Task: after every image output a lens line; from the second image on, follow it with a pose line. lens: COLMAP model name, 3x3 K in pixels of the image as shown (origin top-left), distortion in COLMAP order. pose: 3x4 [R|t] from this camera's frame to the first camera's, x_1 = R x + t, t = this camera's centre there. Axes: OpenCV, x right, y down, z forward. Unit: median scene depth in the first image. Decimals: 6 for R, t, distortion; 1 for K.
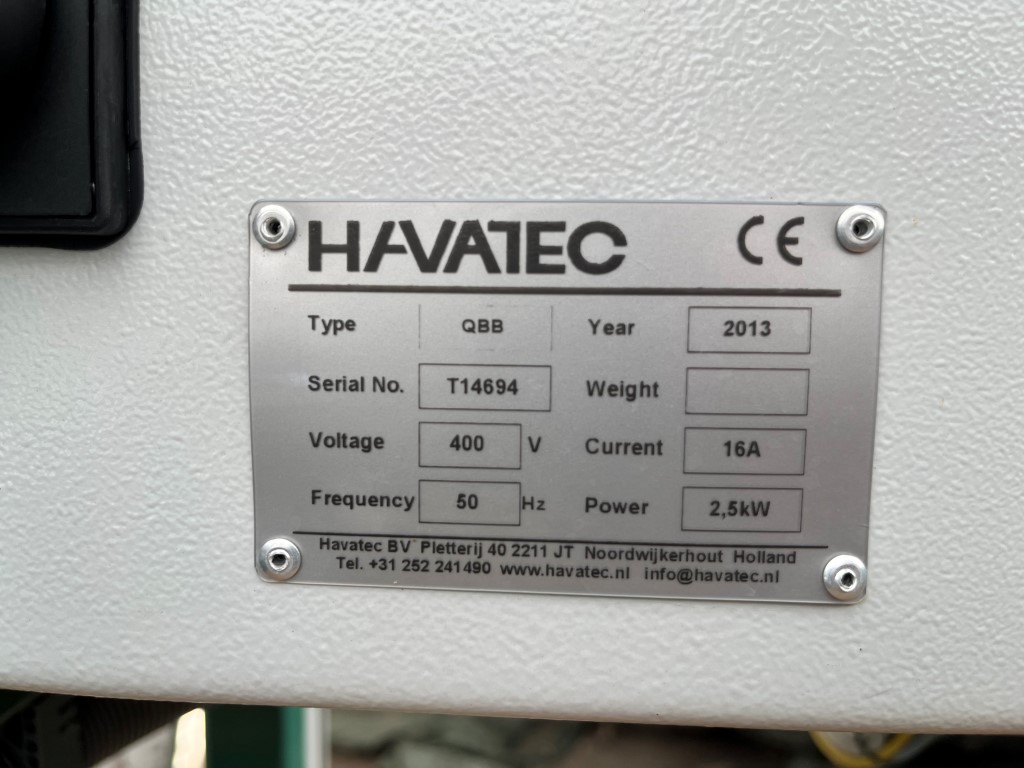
lens RADIAL K [[787.7, 0, 512.0], [0, 787.7, 384.0], [0, 0, 1]] dist [0.058443, -0.065171]
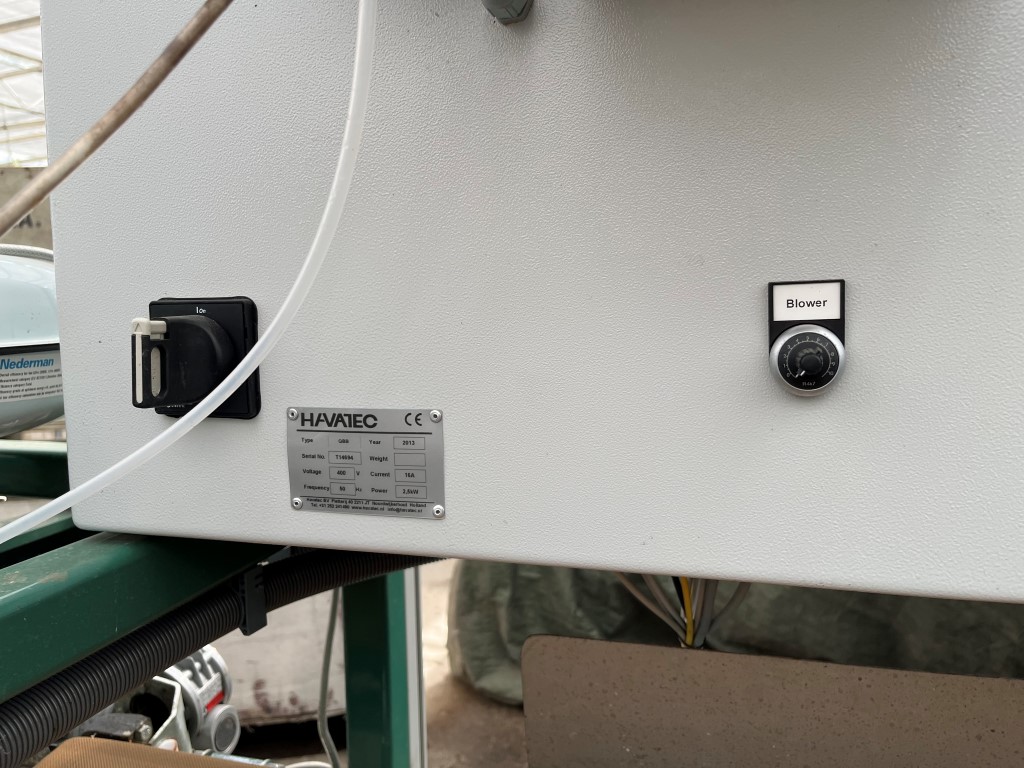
lens RADIAL K [[787.7, 0, 512.0], [0, 787.7, 384.0], [0, 0, 1]] dist [0.058443, -0.065171]
pose [[0.972833, -0.010780, -0.231257, 1.582438], [0.010843, 0.999941, -0.001000, -0.327559], [0.231255, -0.001535, 0.972892, -2.412389]]
